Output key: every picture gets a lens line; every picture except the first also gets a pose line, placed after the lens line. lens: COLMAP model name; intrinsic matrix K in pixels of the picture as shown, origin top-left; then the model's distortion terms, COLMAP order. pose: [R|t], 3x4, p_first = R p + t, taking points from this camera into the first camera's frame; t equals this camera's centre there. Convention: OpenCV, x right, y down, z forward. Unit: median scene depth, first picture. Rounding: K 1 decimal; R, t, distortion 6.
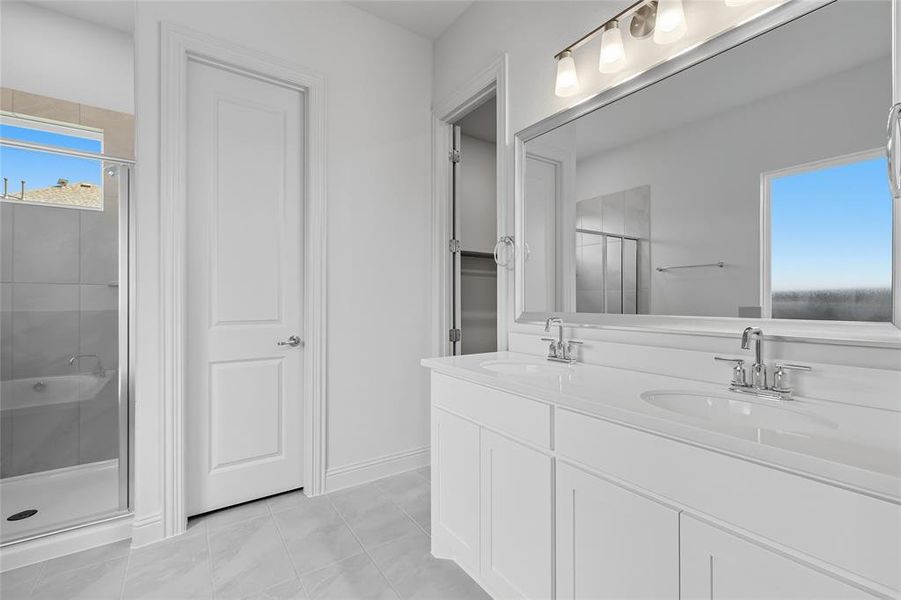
lens RADIAL K [[393.4, 0, 454.7], [0, 393.4, 300.5], [0, 0, 1]] dist [0.001787, 0.001503]
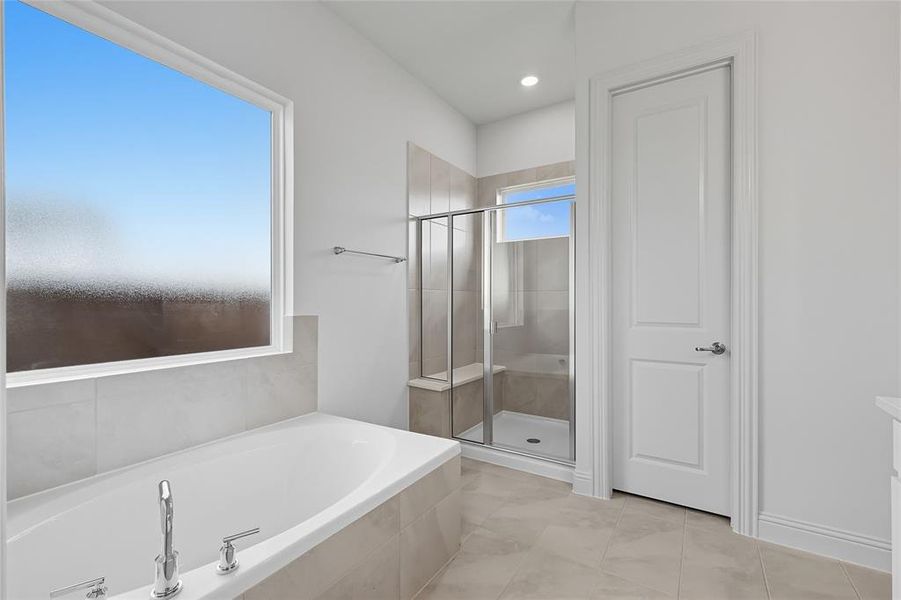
lens RADIAL K [[393.4, 0, 454.1], [0, 393.4, 302.8], [0, 0, 1]] dist [0.001787, 0.001503]
pose [[0.393492, 0.003341, -0.919322, 0.198086], [-0.003753, 0.999991, 0.002028, -0.000329], [0.919320, 0.002652, 0.393501, 0.106188]]
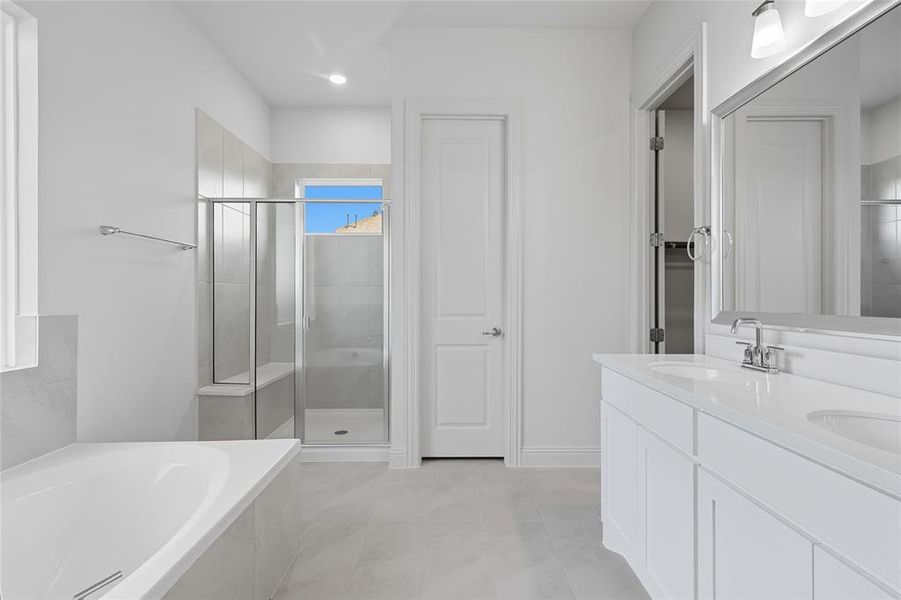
lens RADIAL K [[393.4, 0, 454.4], [0, 393.4, 299.5], [0, 0, 1]] dist [0.001787, 0.001503]
pose [[0.832447, 0.004962, -0.554083, 0.157100], [-0.003290, 0.999987, 0.004011, 0.001419], [0.554095, -0.001516, 0.832452, -0.061436]]
